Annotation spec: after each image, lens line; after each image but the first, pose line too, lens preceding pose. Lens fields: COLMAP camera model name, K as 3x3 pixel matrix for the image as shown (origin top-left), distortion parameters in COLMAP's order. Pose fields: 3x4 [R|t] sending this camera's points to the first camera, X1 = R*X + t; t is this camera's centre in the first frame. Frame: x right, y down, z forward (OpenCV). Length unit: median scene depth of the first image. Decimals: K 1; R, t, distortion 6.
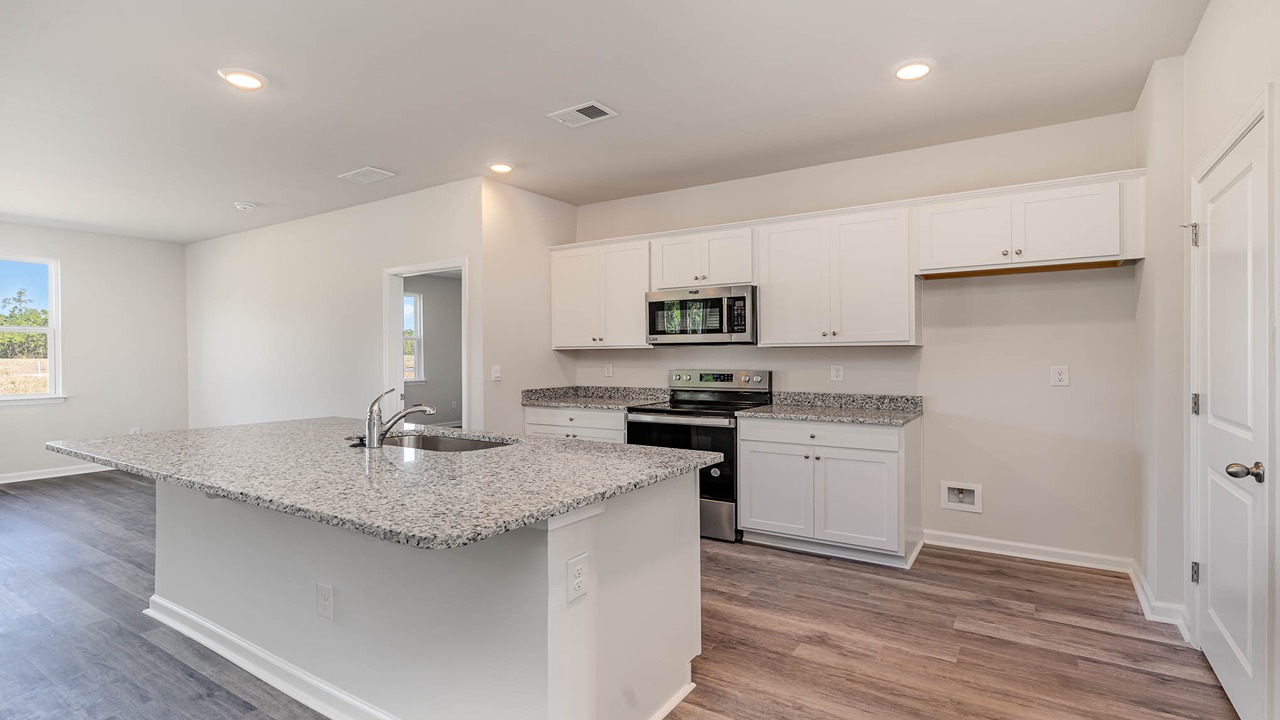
lens RADIAL K [[616.0, 0, 638.9], [0, 616.0, 352.6], [0, 0, 1]] dist [0.000682, 0.001135]
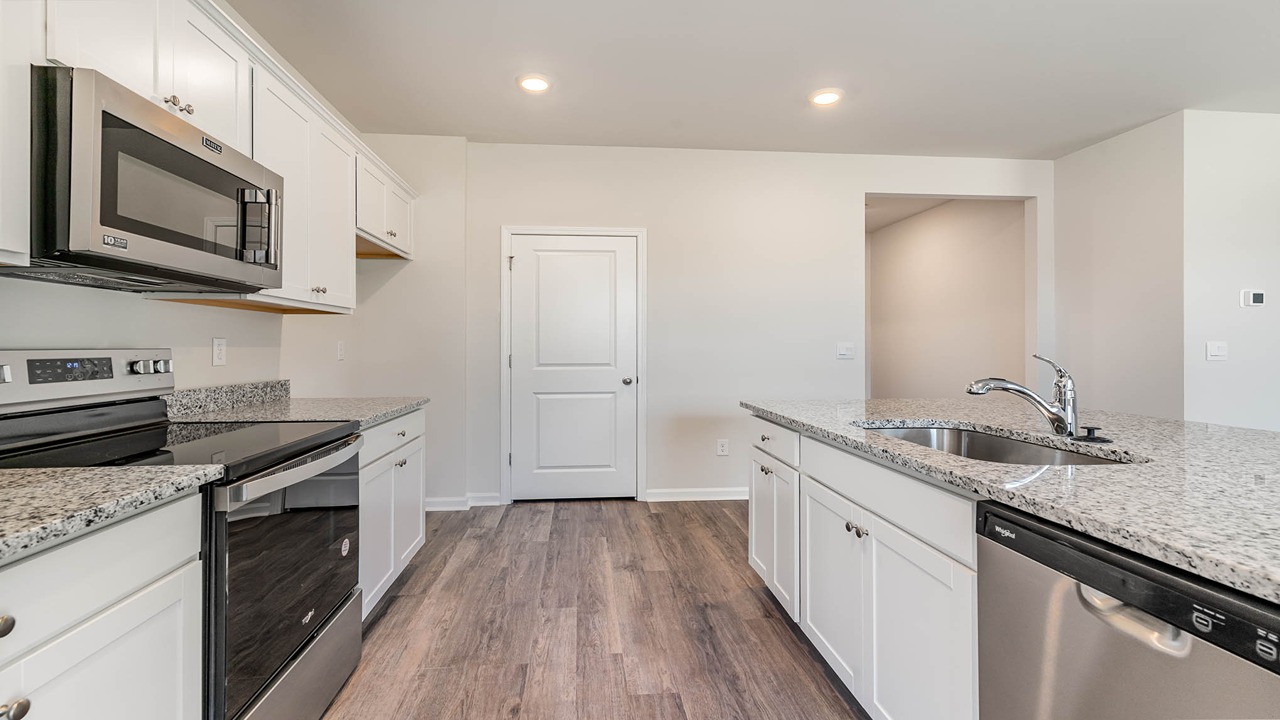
lens RADIAL K [[616.0, 0, 634.6], [0, 616.0, 354.7], [0, 0, 1]] dist [0.000682, 0.001135]
pose [[-0.622809, -0.001059, 0.782374, -0.564337], [0.003436, 0.999986, 0.004089, 0.050622], [-0.782367, 0.005235, -0.622796, 1.543813]]
